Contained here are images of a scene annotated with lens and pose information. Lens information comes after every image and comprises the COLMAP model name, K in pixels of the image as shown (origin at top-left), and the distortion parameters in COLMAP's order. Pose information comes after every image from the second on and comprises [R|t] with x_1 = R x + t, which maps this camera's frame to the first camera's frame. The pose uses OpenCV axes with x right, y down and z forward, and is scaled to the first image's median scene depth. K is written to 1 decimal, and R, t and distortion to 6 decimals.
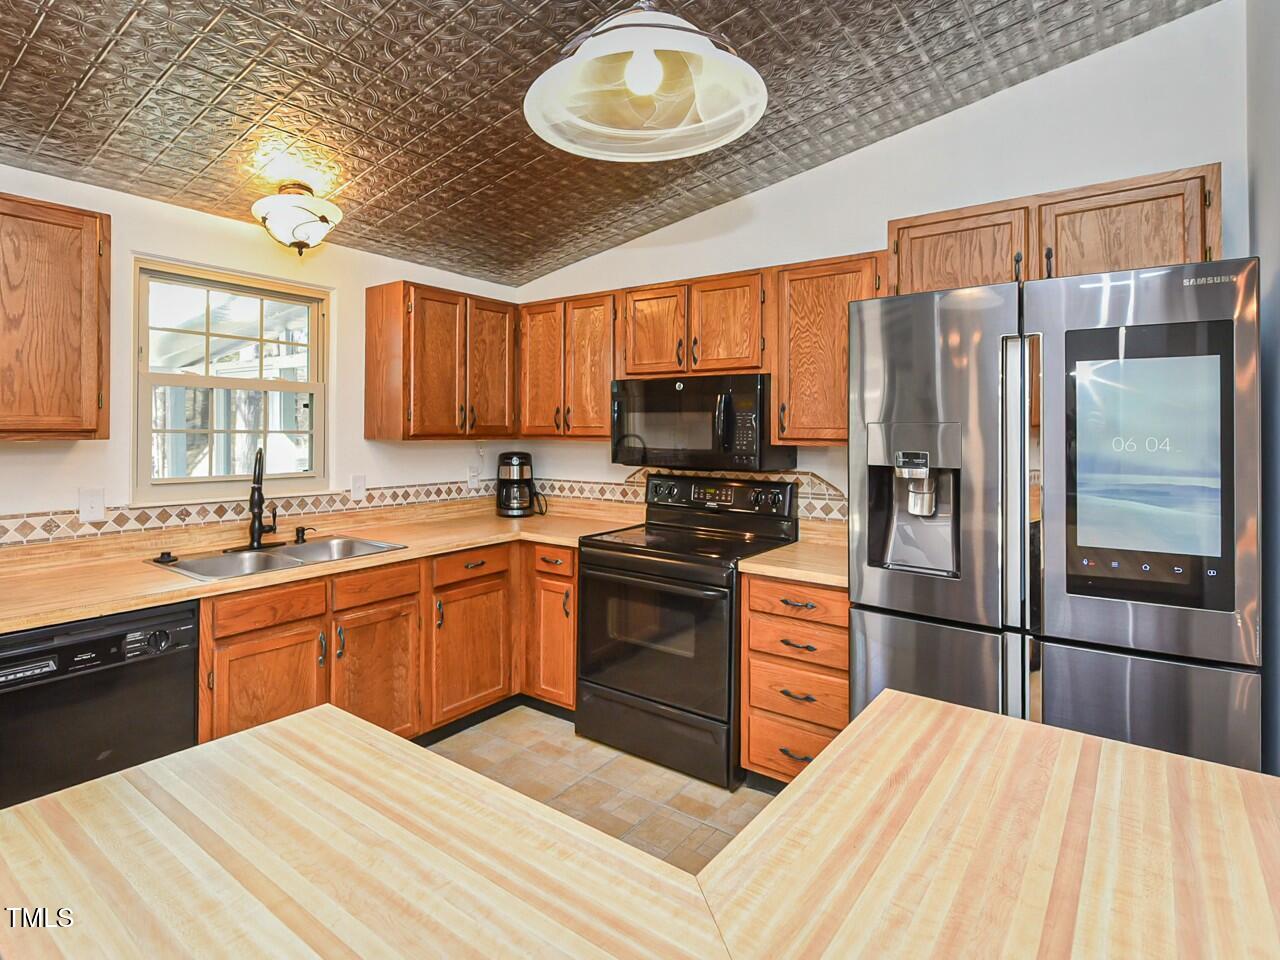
lens RADIAL K [[698.4, 0, 567.2], [0, 698.4, 417.1], [0, 0, 1]] dist [0.003761, -0.001465]
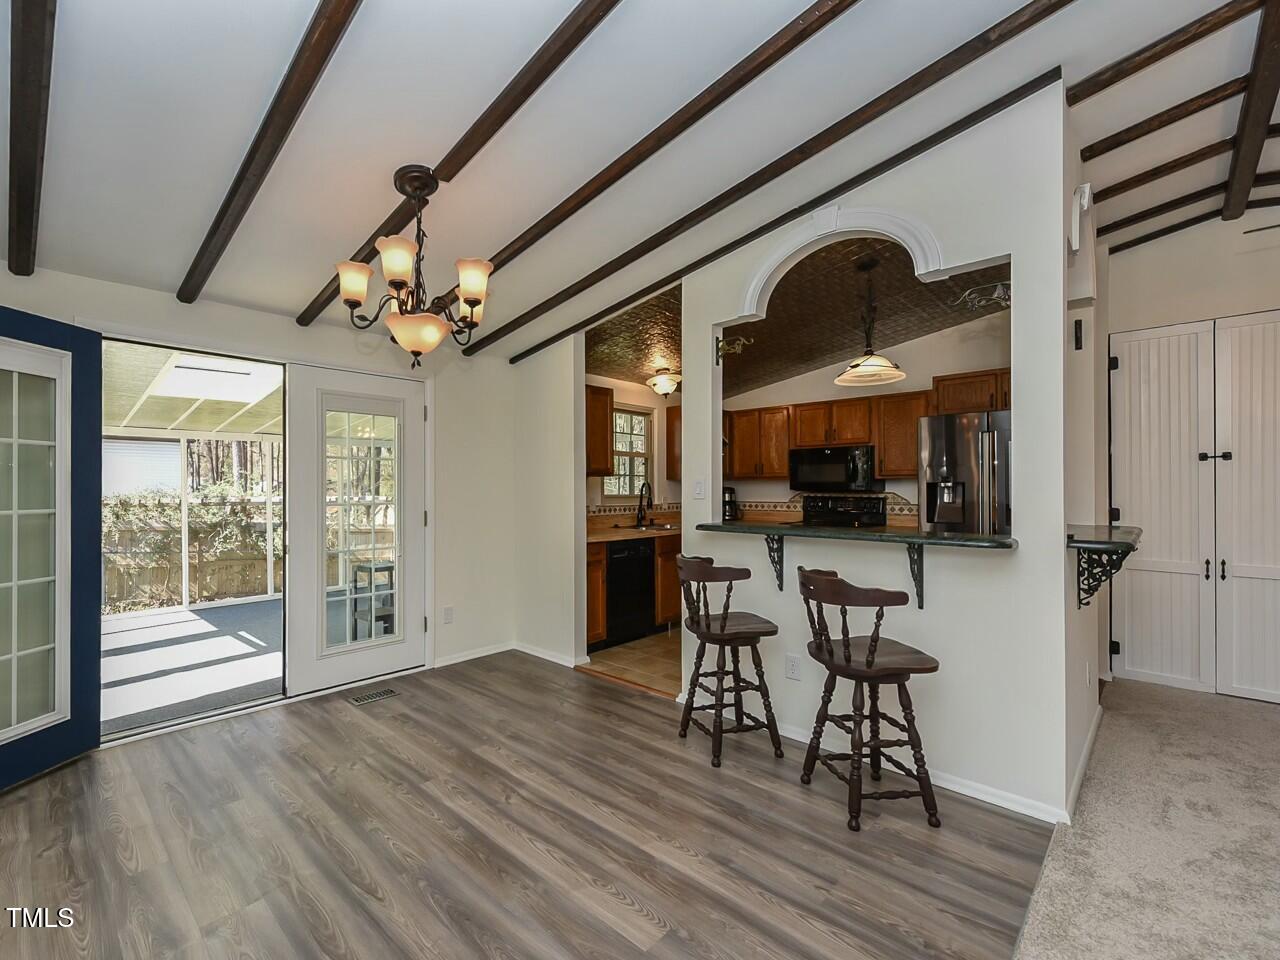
lens RADIAL K [[581.8, 0, 573.0], [0, 581.8, 484.1], [0, 0, 1]] dist [0.010768, -0.004079]
pose [[0.994478, -0.010197, -0.104452, -0.430777], [0.011064, 0.999909, 0.007724, 0.031469], [0.104364, -0.008837, 0.994500, -0.855096]]
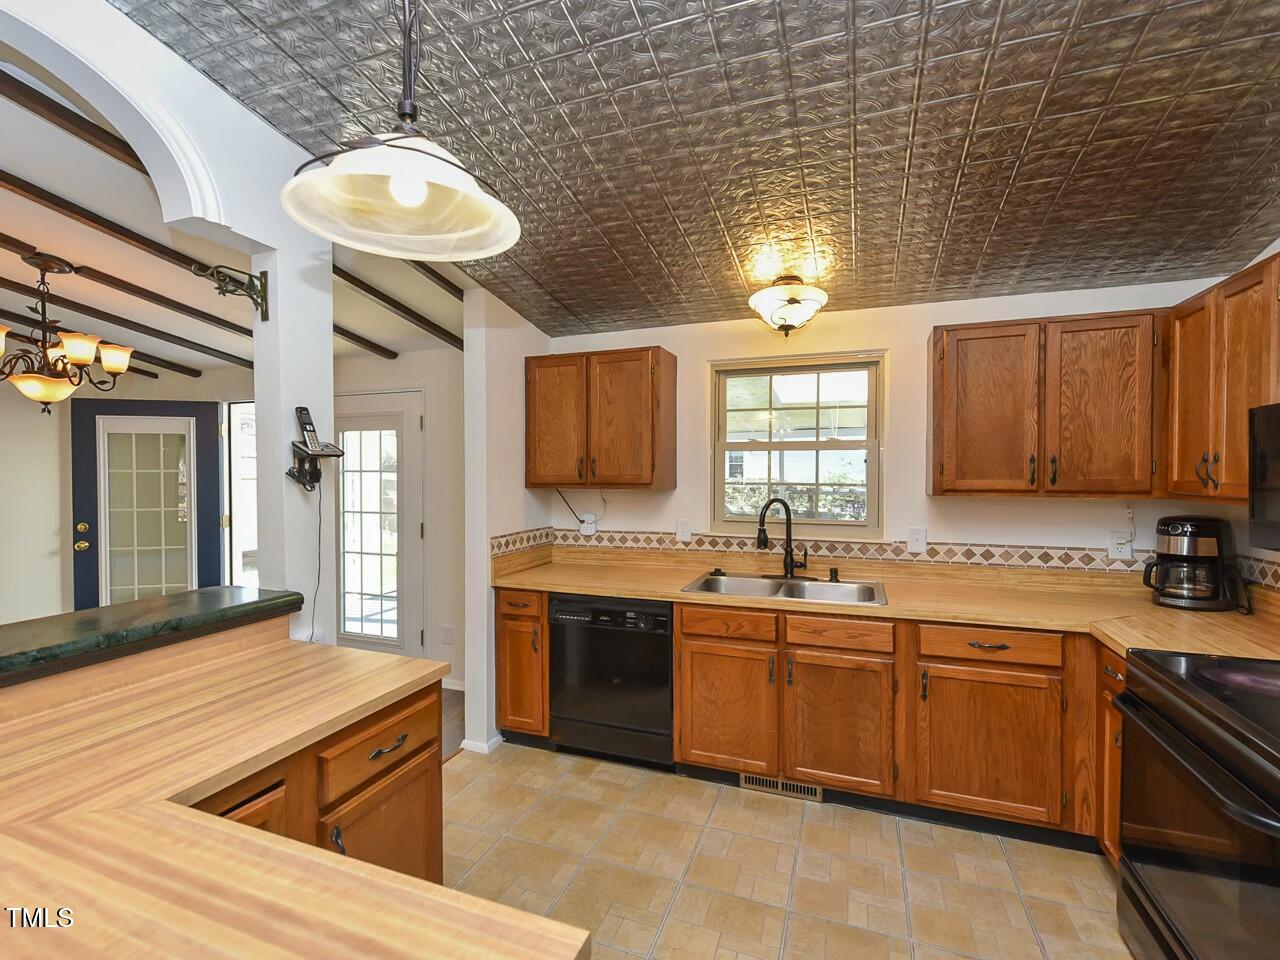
lens RADIAL K [[581.8, 0, 624.3], [0, 581.8, 478.3], [0, 0, 1]] dist [0.010768, -0.004079]
pose [[0.322012, 0.009033, -0.946693, 0.409313], [0.018519, 0.999703, 0.015838, -0.011298], [0.946555, -0.022632, 0.321749, 0.372033]]
